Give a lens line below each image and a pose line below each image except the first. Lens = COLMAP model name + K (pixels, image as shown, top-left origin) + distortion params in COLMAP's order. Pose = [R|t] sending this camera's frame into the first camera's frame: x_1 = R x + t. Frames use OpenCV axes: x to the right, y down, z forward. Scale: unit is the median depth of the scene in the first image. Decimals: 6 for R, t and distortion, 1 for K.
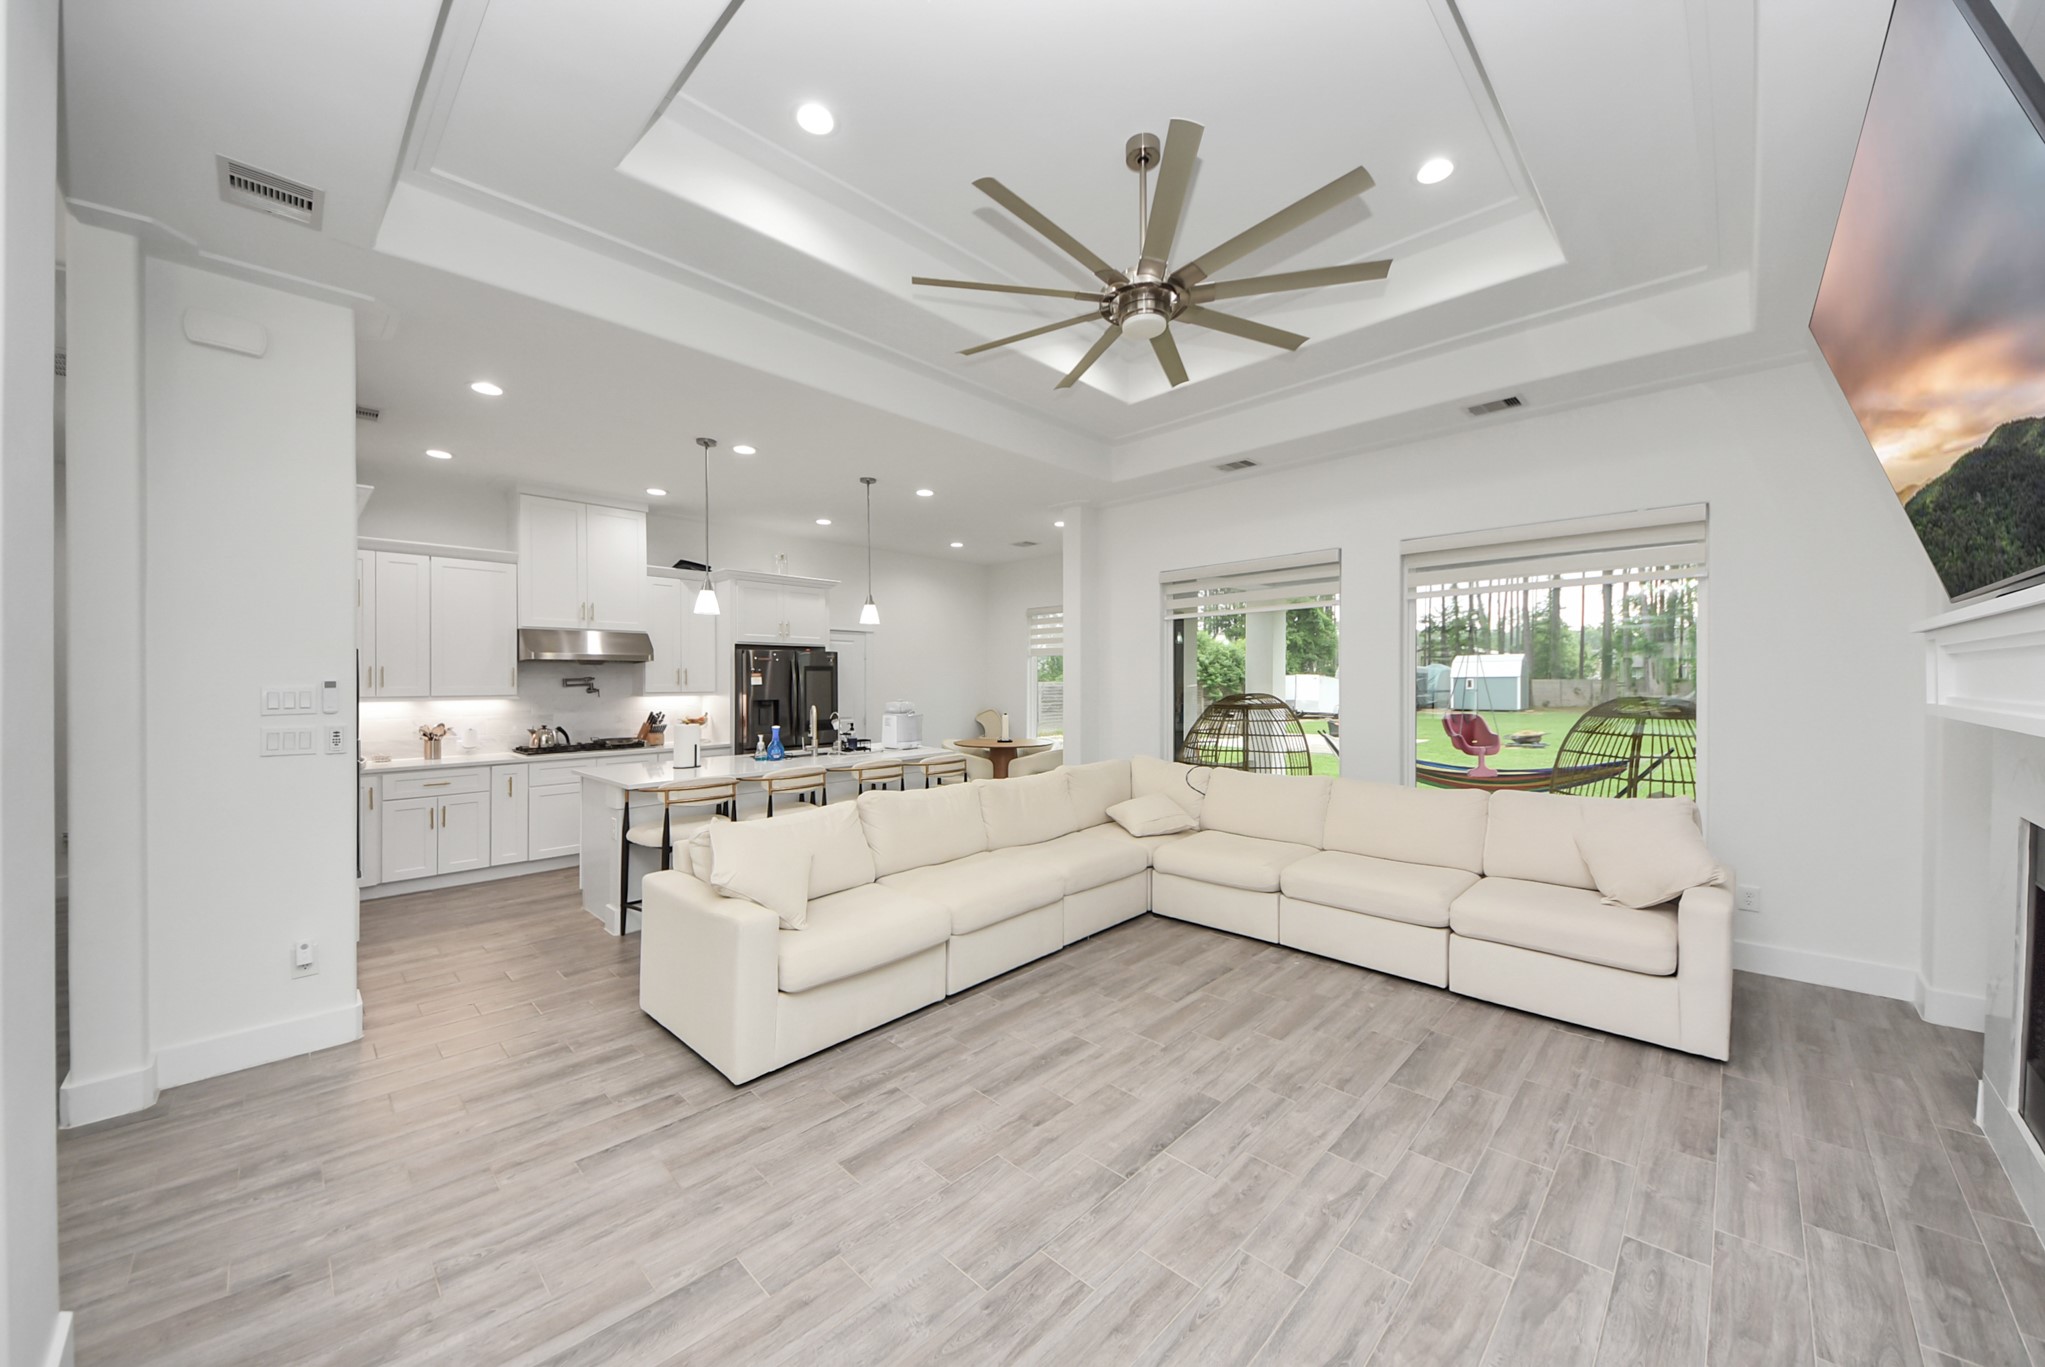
lens RADIAL K [[730.7, 0, 1049.0], [0, 730.7, 691.0], [0, 0, 1]] dist [0.035101, -0.022067]
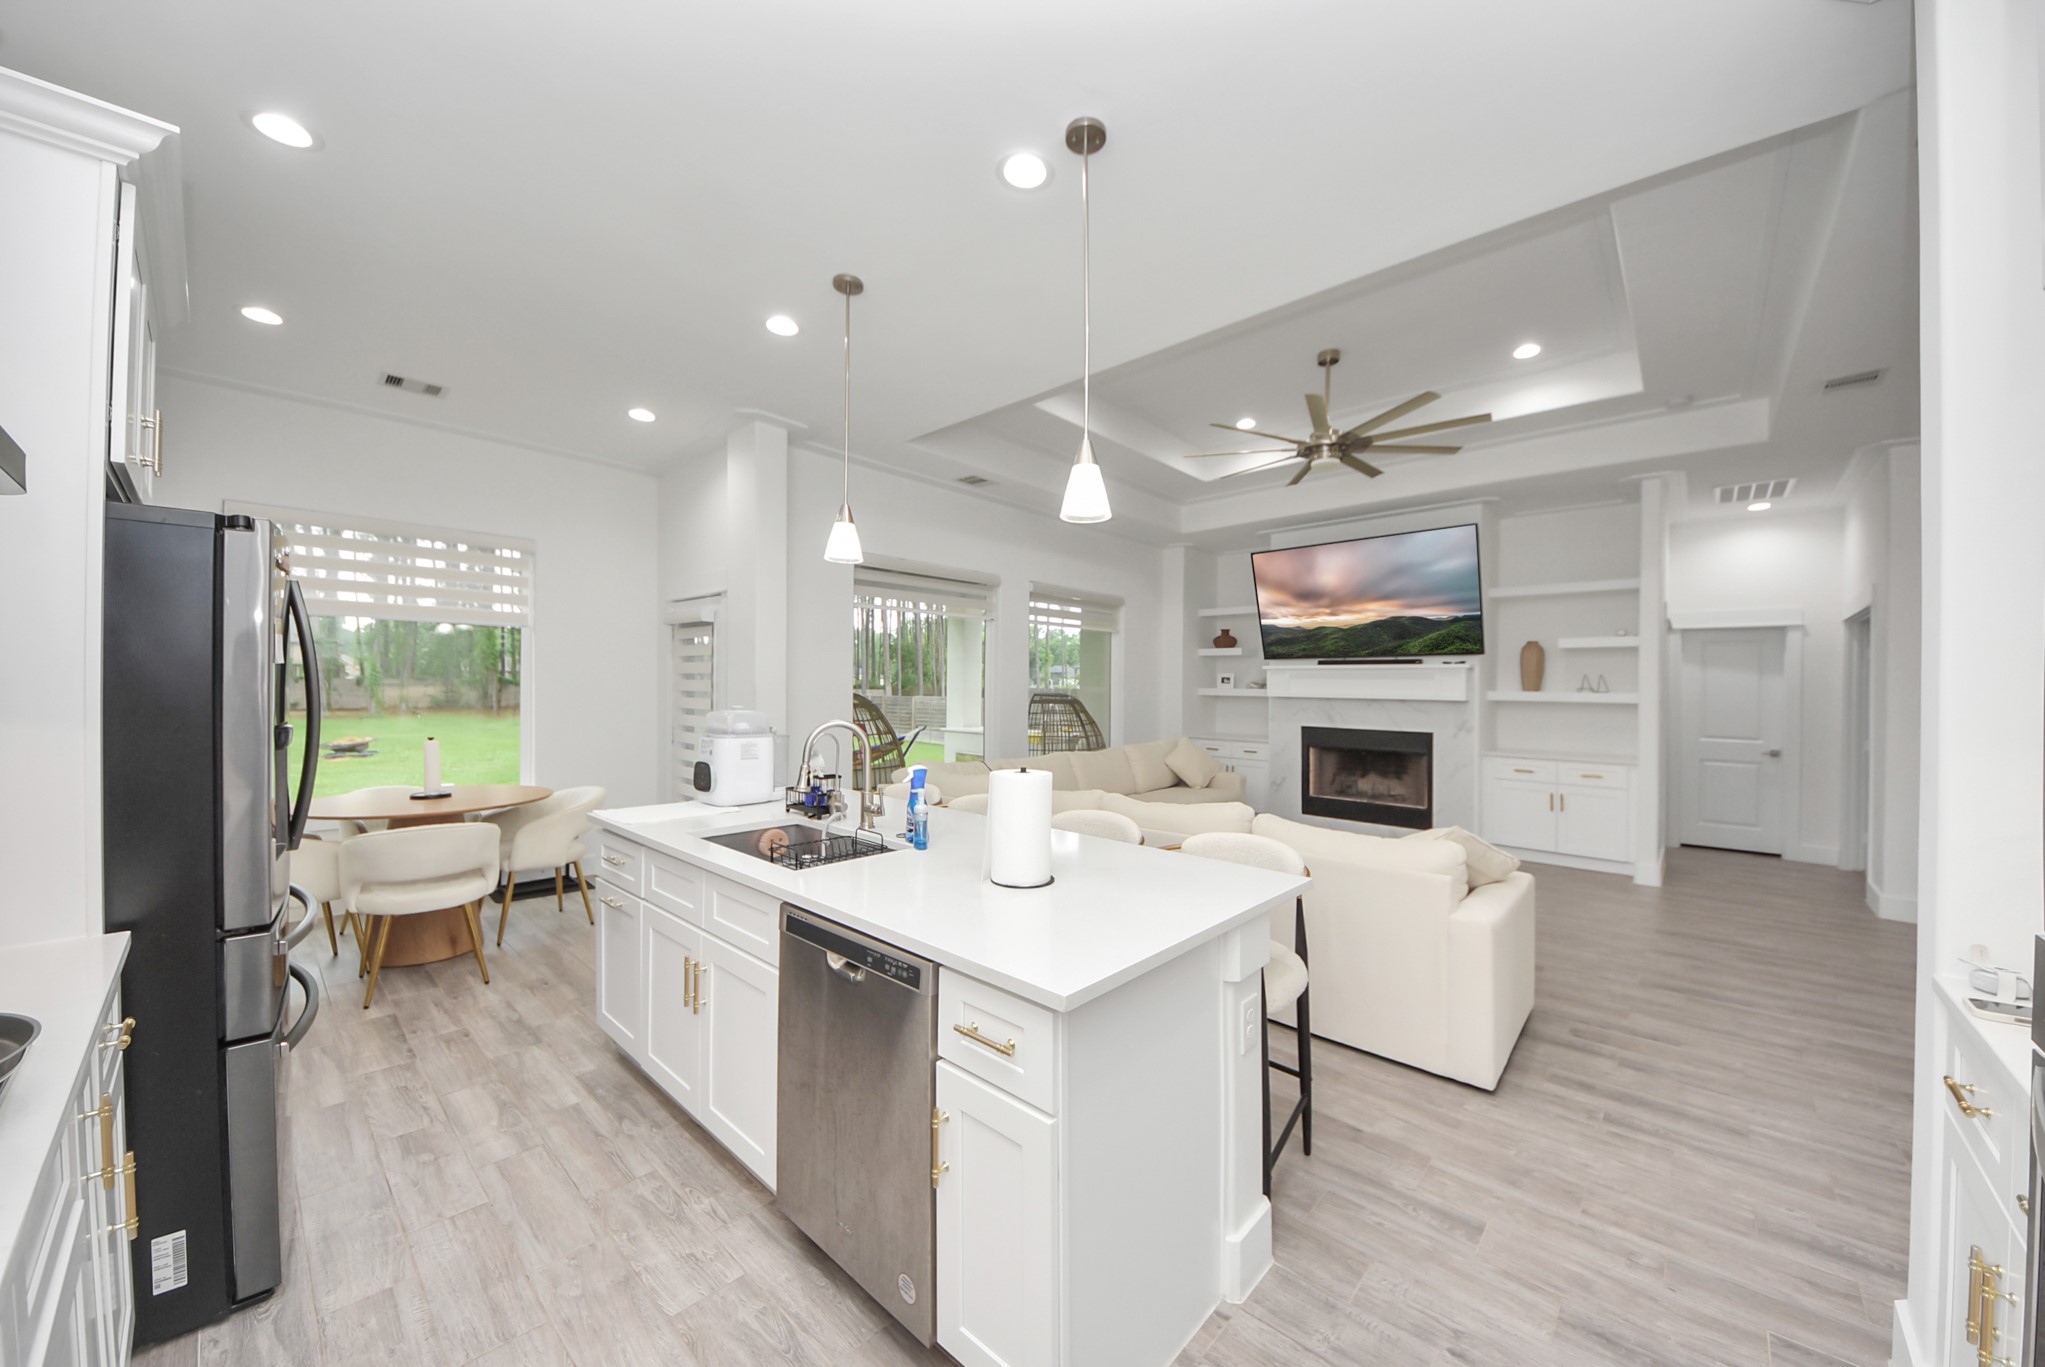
lens RADIAL K [[728.2, 0, 1034.5], [0, 728.2, 686.9], [0, 0, 1]] dist [0.040473, -0.024892]
pose [[-0.019883, 0.003744, 0.999795, -1.106079], [0.000361, 0.999993, -0.003737, 0.000682], [-0.999802, 0.000286, -0.019884, 1.247140]]
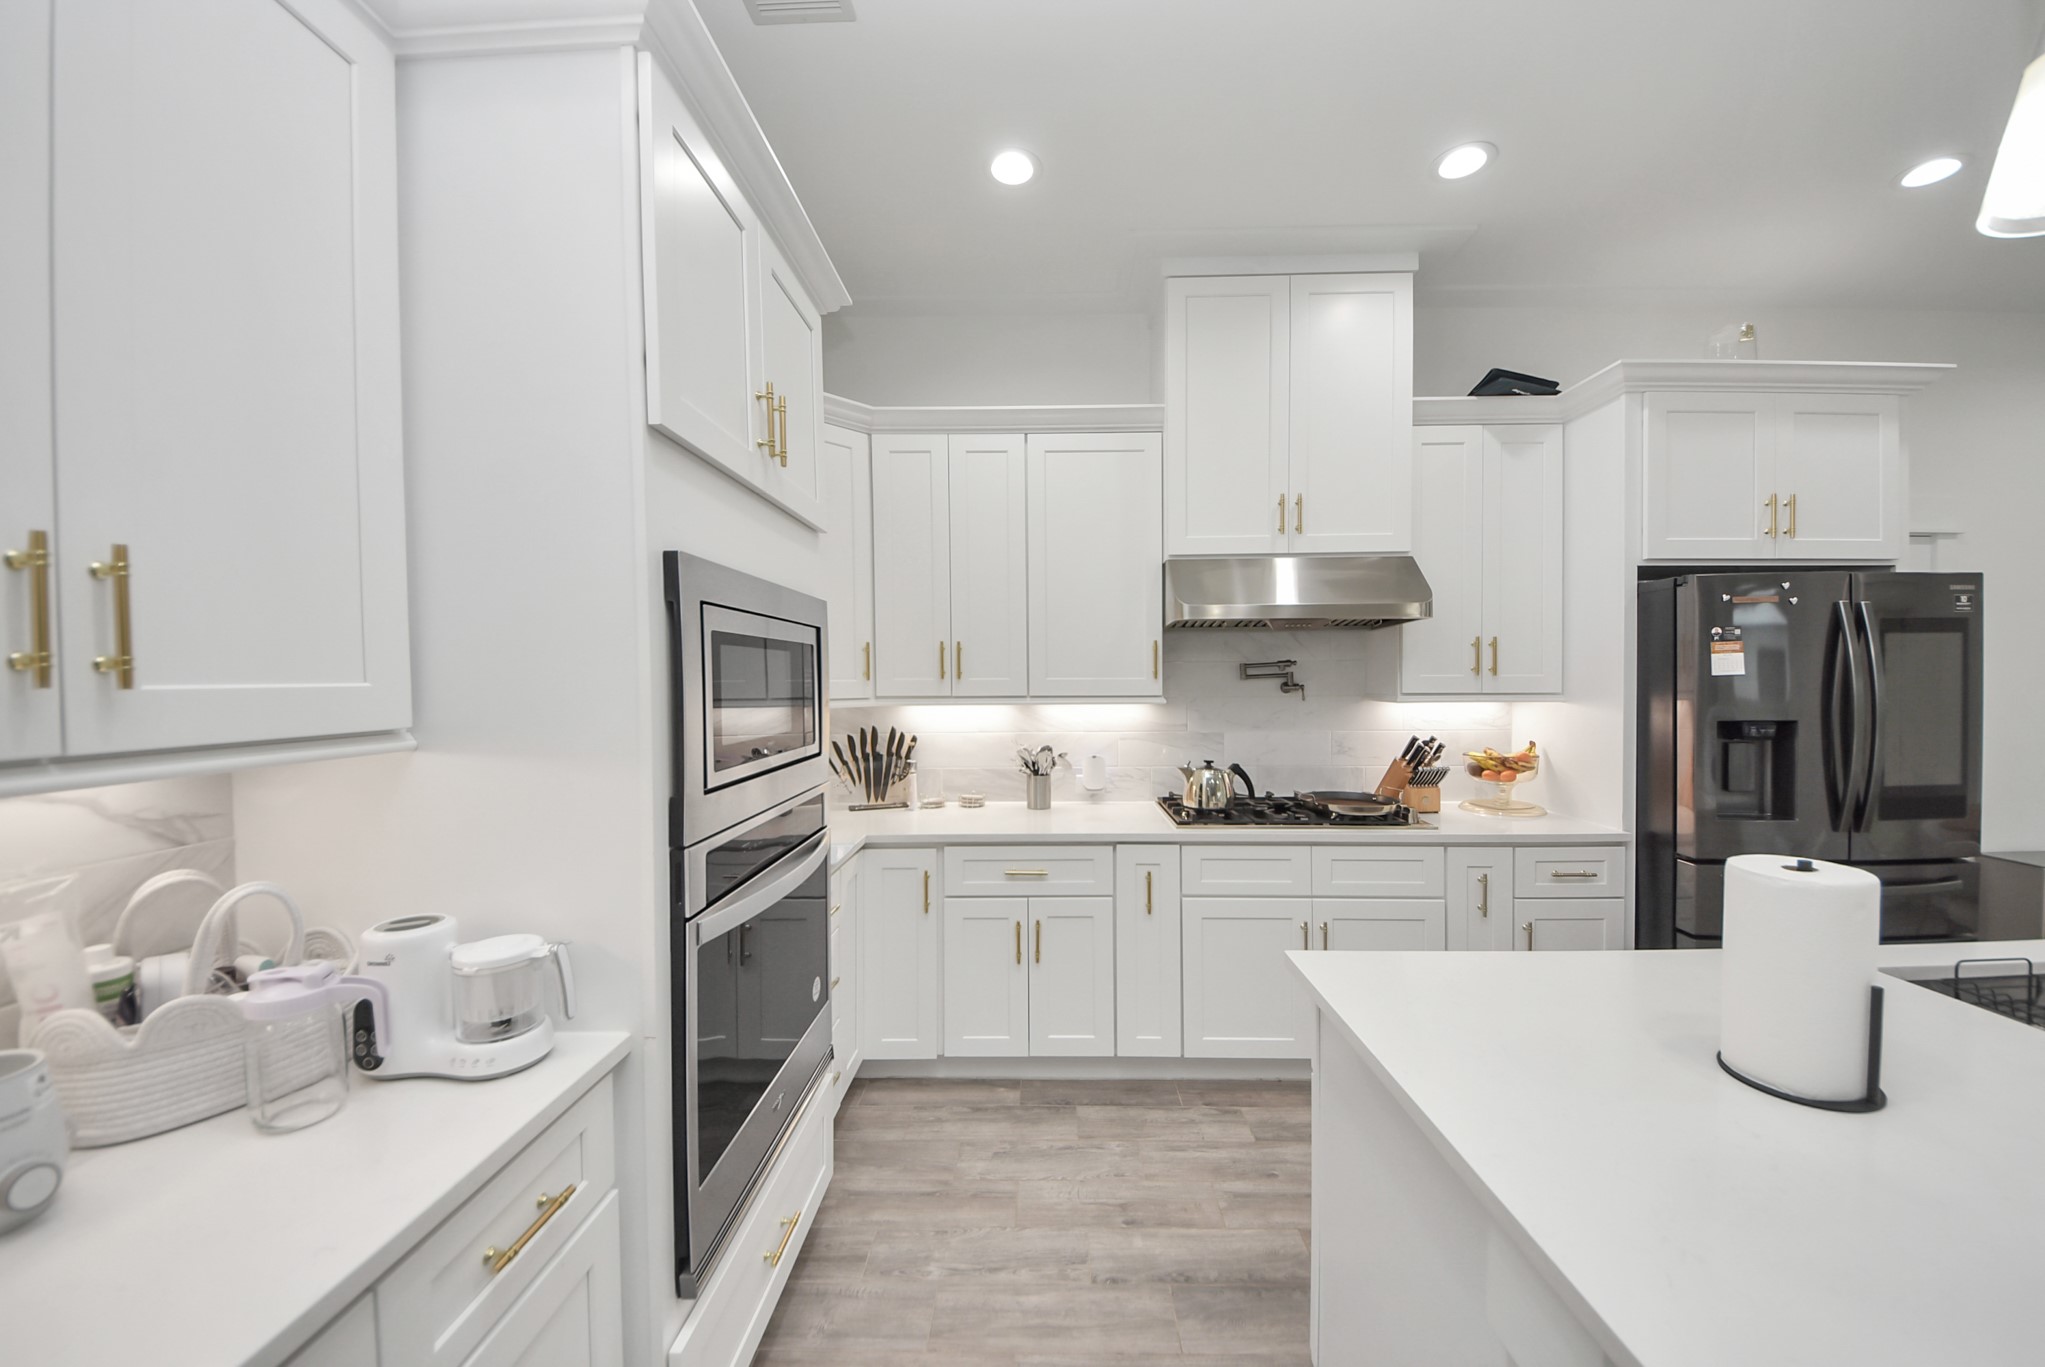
lens RADIAL K [[727.4, 0, 1044.9], [0, 727.4, 681.6], [0, 0, 1]] dist [0.066640, -0.036200]
pose [[0.686577, 0.006369, -0.727029, -0.605372], [-0.006554, 0.999975, 0.002571, -0.007404], [0.727027, 0.003000, 0.686602, 0.877914]]
